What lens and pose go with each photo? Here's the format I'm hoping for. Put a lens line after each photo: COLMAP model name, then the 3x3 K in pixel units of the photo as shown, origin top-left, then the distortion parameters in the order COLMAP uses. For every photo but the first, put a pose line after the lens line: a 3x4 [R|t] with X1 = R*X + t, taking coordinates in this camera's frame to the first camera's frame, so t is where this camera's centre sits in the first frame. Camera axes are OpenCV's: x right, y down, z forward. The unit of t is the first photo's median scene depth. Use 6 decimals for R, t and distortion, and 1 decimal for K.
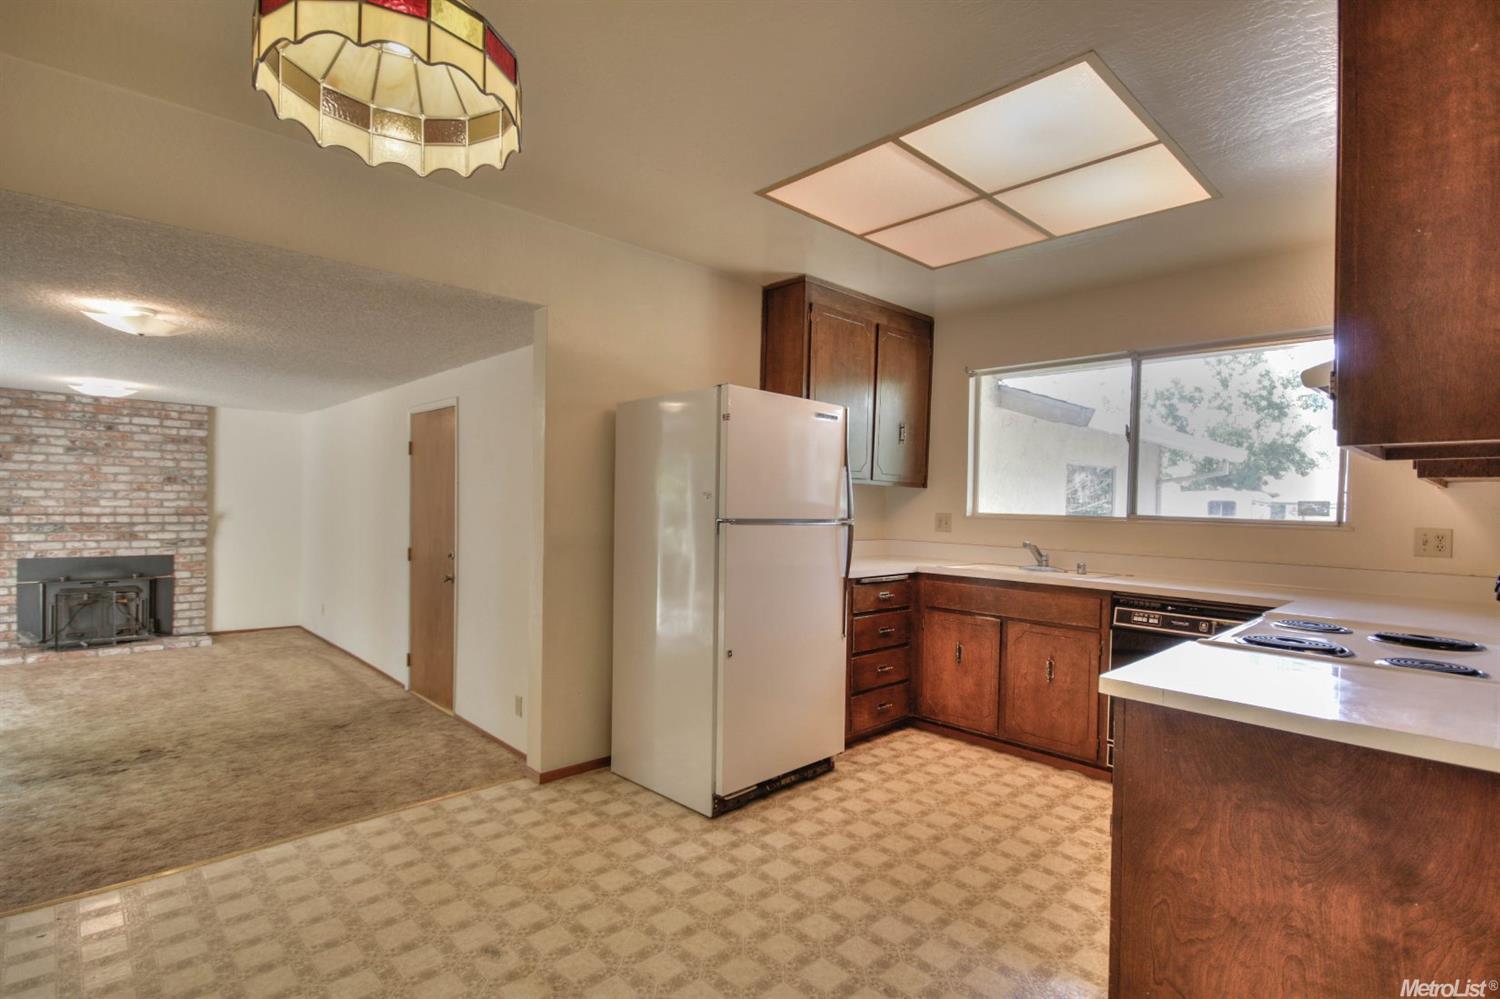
lens RADIAL K [[715.8, 0, 754.5], [0, 715.8, 510.1], [0, 0, 1]] dist [0.016715, -0.014158]
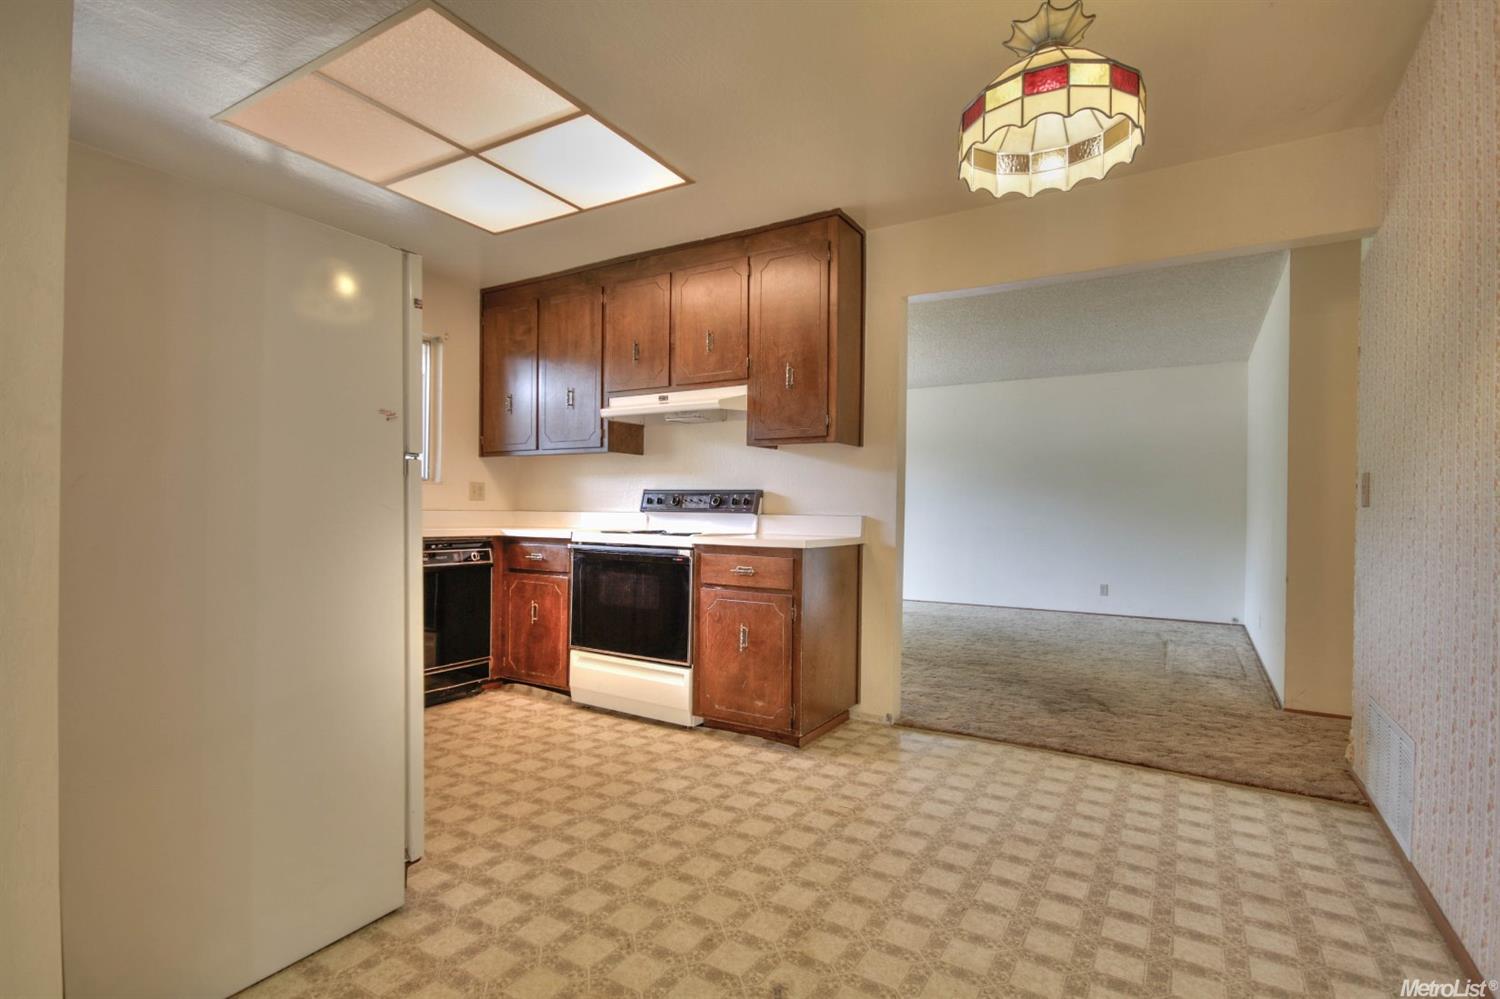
lens RADIAL K [[715.3, 0, 750.0], [0, 715.3, 509.2], [0, 0, 1]] dist [0.000654, -0.000934]
pose [[-0.256294, -0.023452, 0.966314, -0.615928], [-0.005929, 0.999725, 0.022690, 0.037849], [-0.966581, 0.000086, -0.256363, 0.688713]]
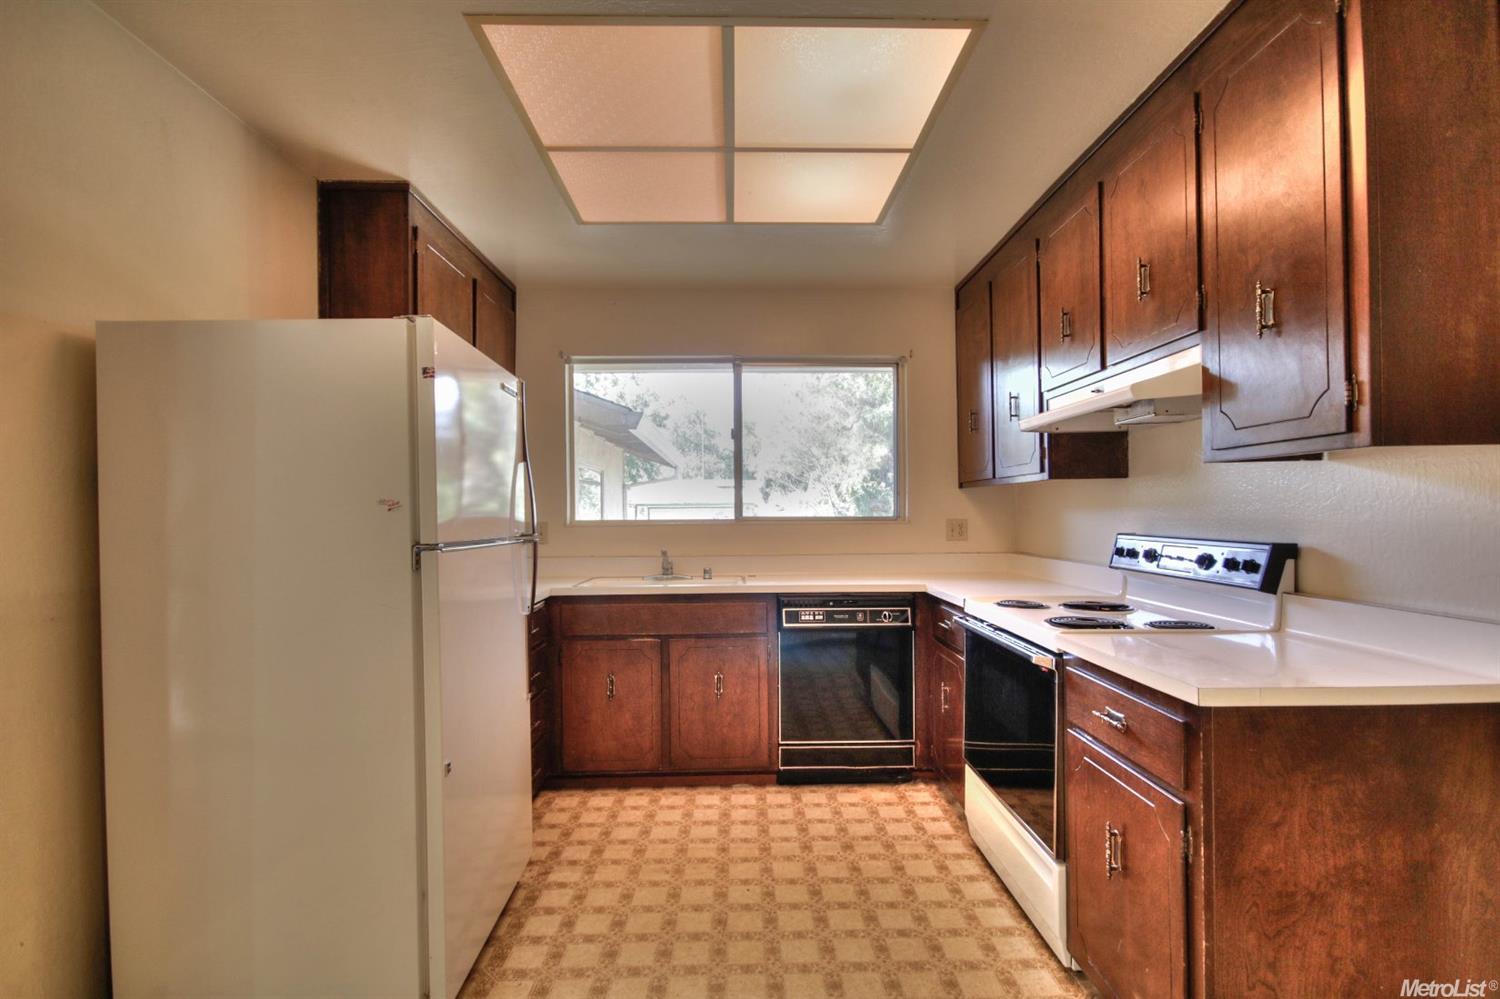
lens RADIAL K [[715.3, 0, 750.0], [0, 715.3, 509.2], [0, 0, 1]] dist [0.000654, -0.000934]
pose [[0.679323, -0.024710, 0.733423, -0.234105], [0.031623, 0.999490, 0.004384, -0.008522], [-0.733158, 0.020215, 0.679758, 0.321437]]
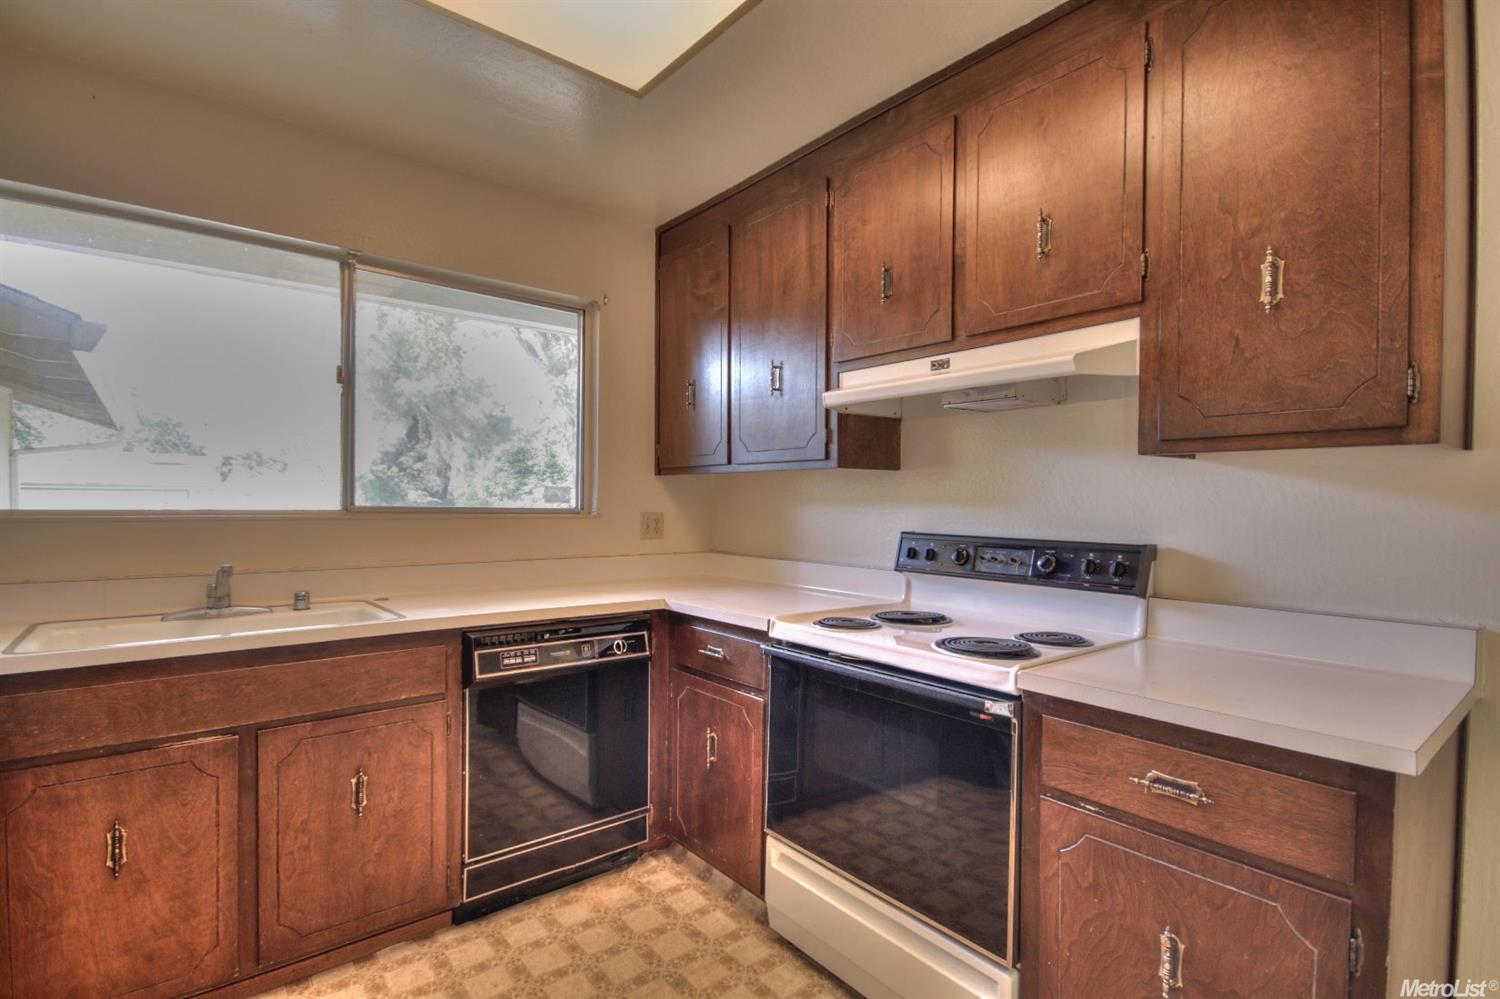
lens RADIAL K [[715.3, 0, 750.0], [0, 715.3, 509.2], [0, 0, 1]] dist [0.000654, -0.000934]
pose [[0.084891, -0.030634, 0.995919, -0.098812], [0.003666, 0.999530, 0.030433, -0.009763], [-0.996383, 0.001068, 0.084964, 0.638176]]
